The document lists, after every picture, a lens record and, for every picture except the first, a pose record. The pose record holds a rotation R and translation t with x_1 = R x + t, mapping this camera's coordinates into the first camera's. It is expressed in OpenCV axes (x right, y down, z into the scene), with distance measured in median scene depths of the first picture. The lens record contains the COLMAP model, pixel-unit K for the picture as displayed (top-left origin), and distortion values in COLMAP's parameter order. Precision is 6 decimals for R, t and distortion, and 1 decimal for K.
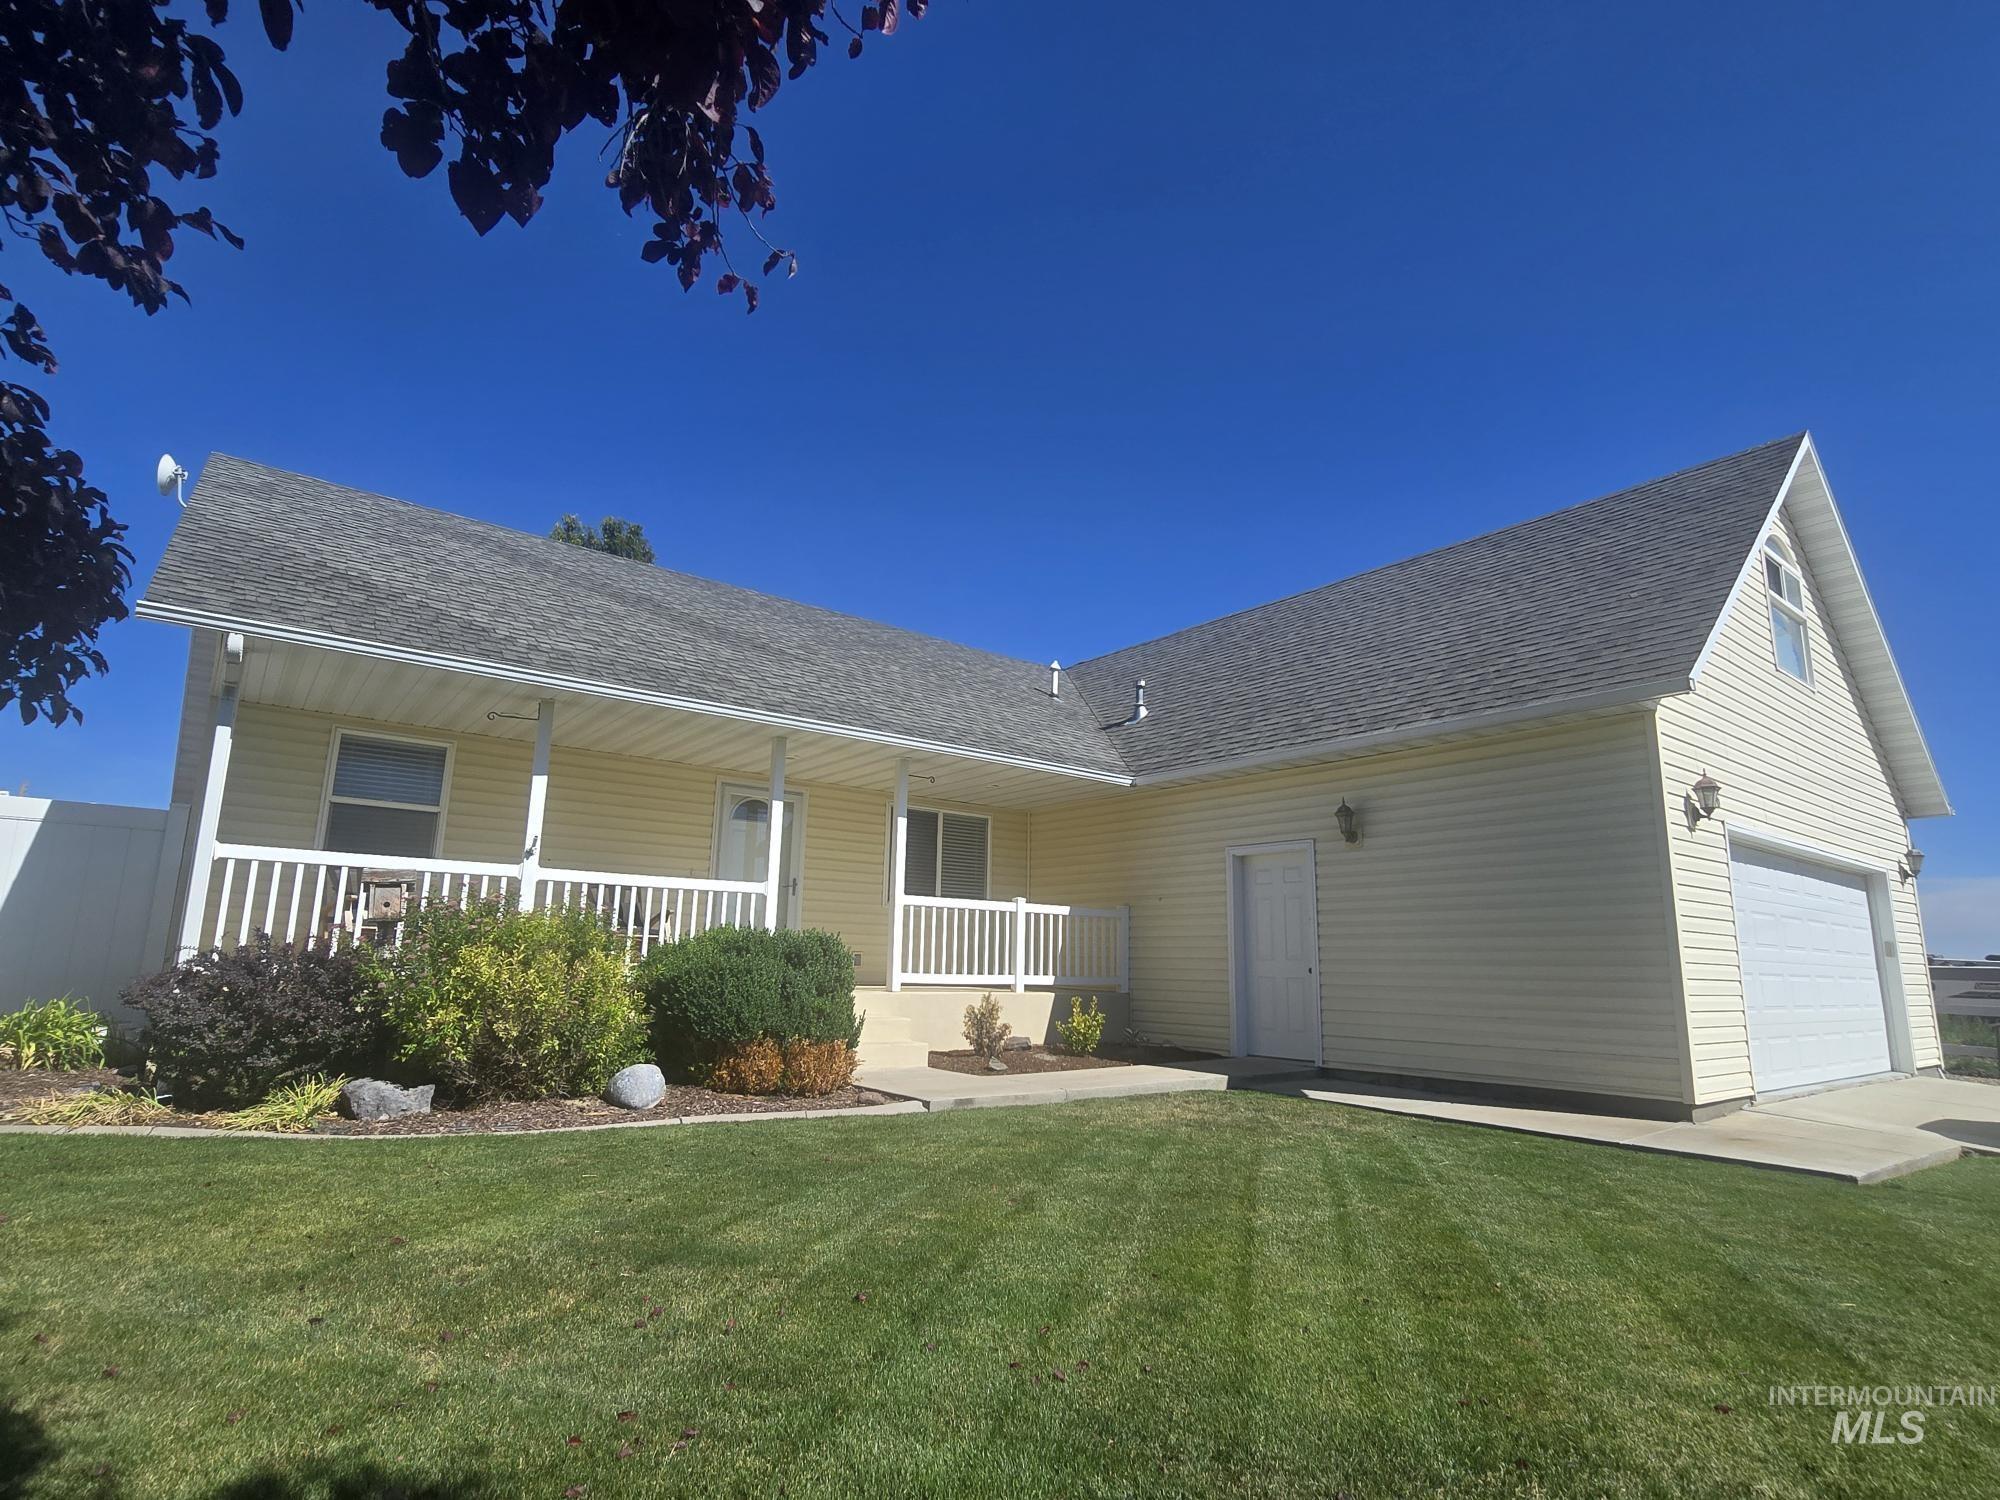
lens RADIAL K [[1018.6, 0, 1000.0], [0, 1018.6, 750.0], [0, 0, 1]] dist [0.000341, -0.000519]
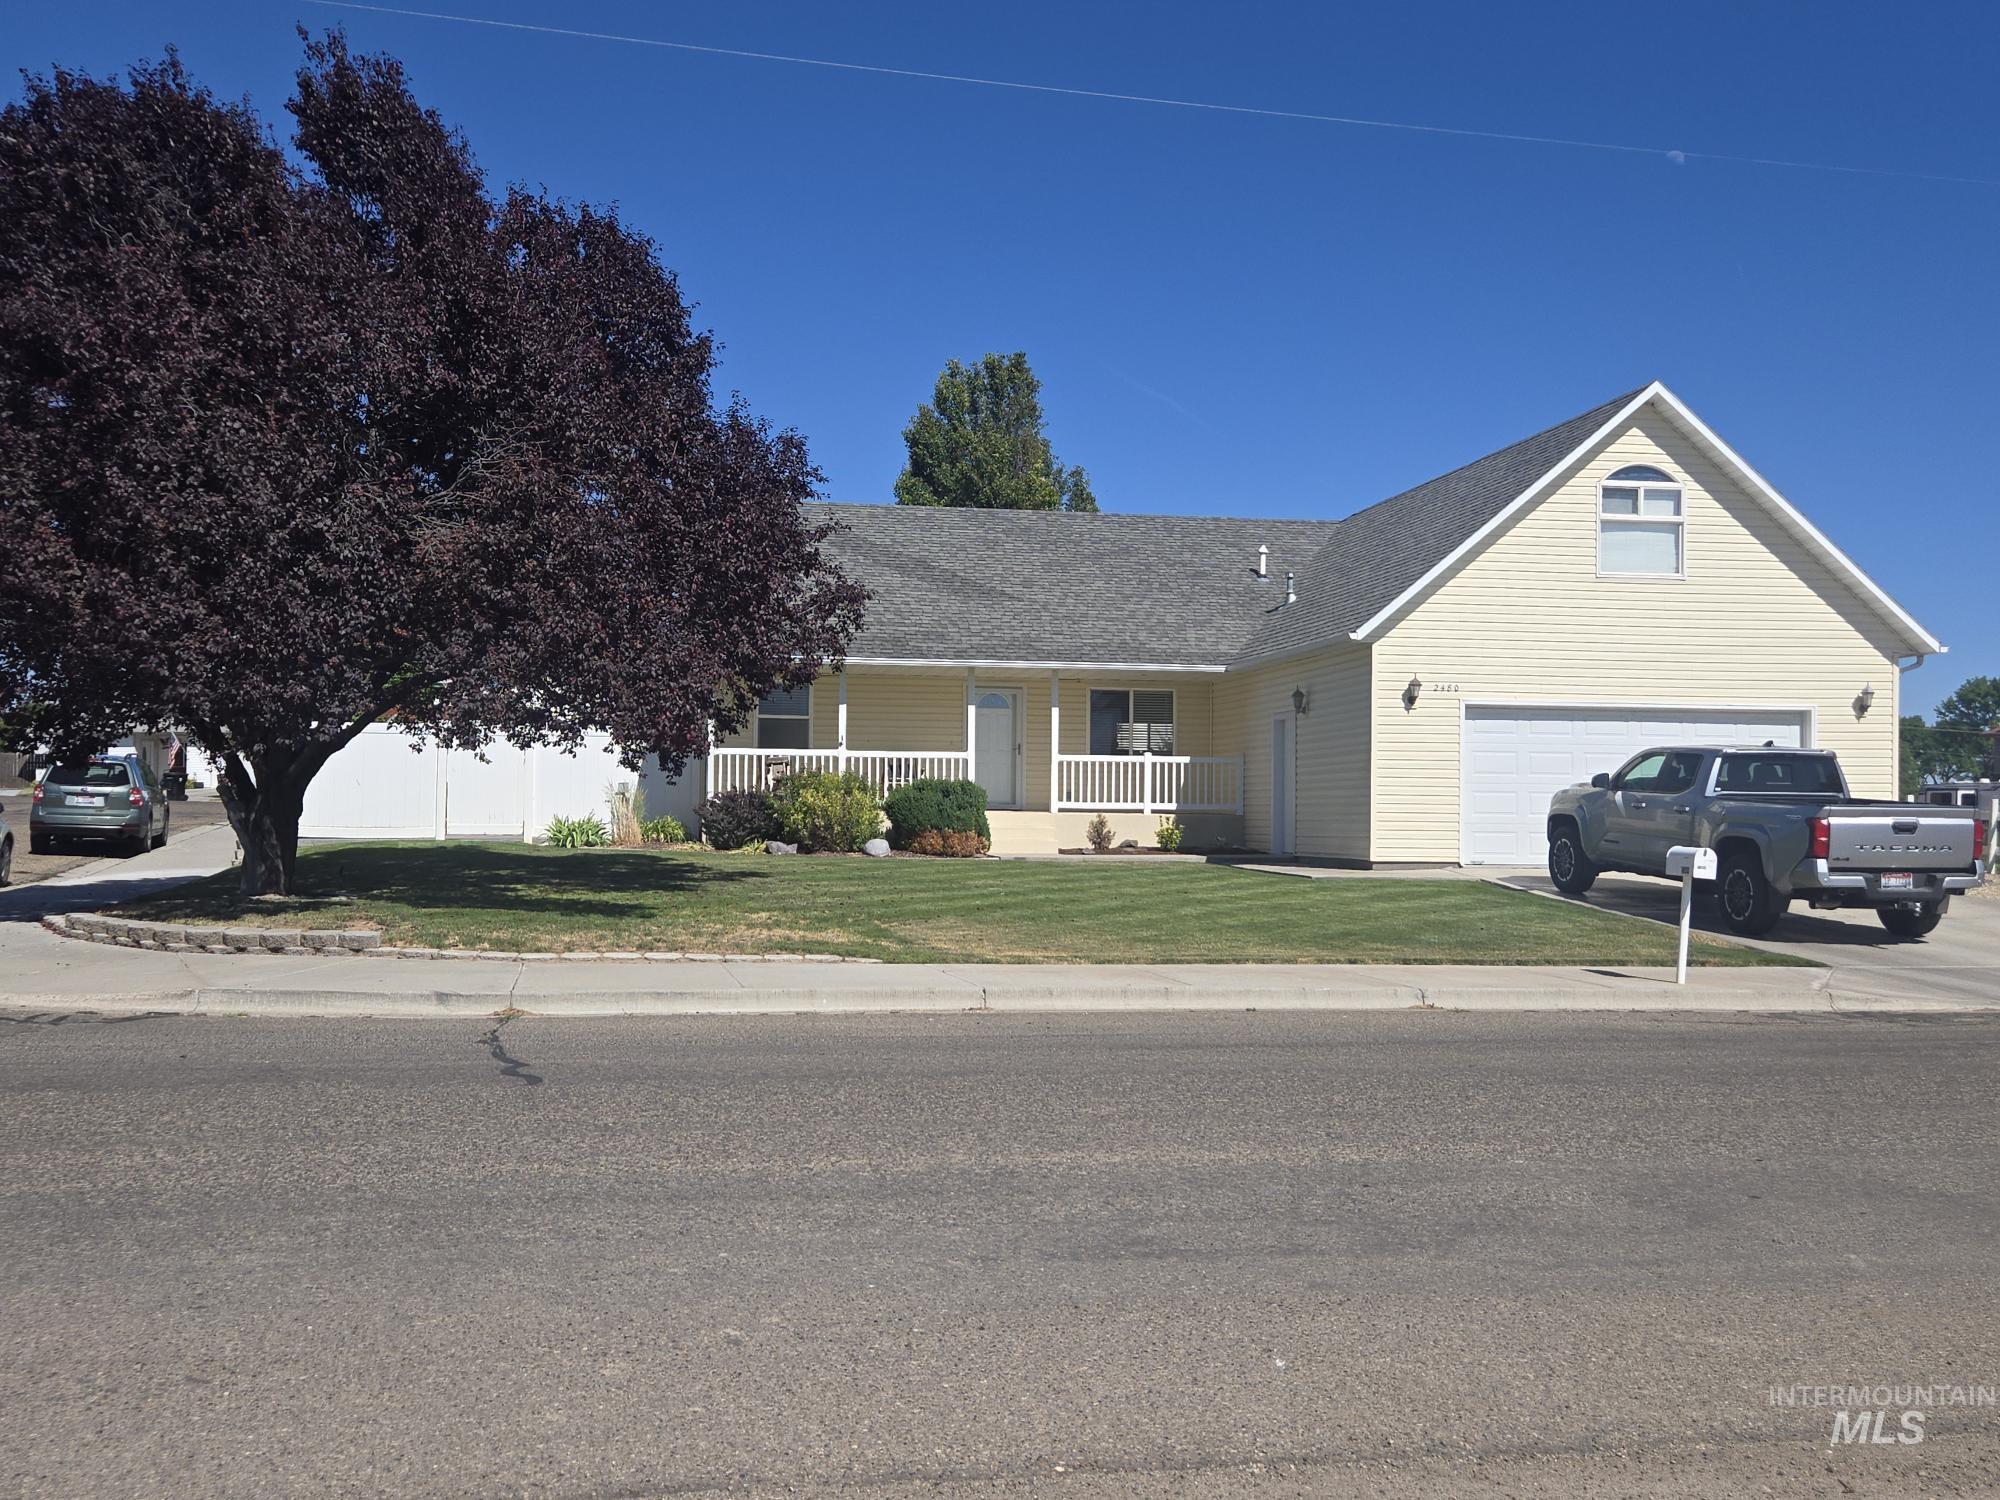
lens RADIAL K [[2133.3, 0, 1000.0], [0, 2133.3, 750.0], [0, 0, 1]] dist [0.248074, 0.000547]
pose [[0.867794, -0.028738, -0.496093, 1.864399], [0.112016, 0.983944, 0.138946, -0.429265], [0.484135, -0.176146, 0.857080, -2.413345]]
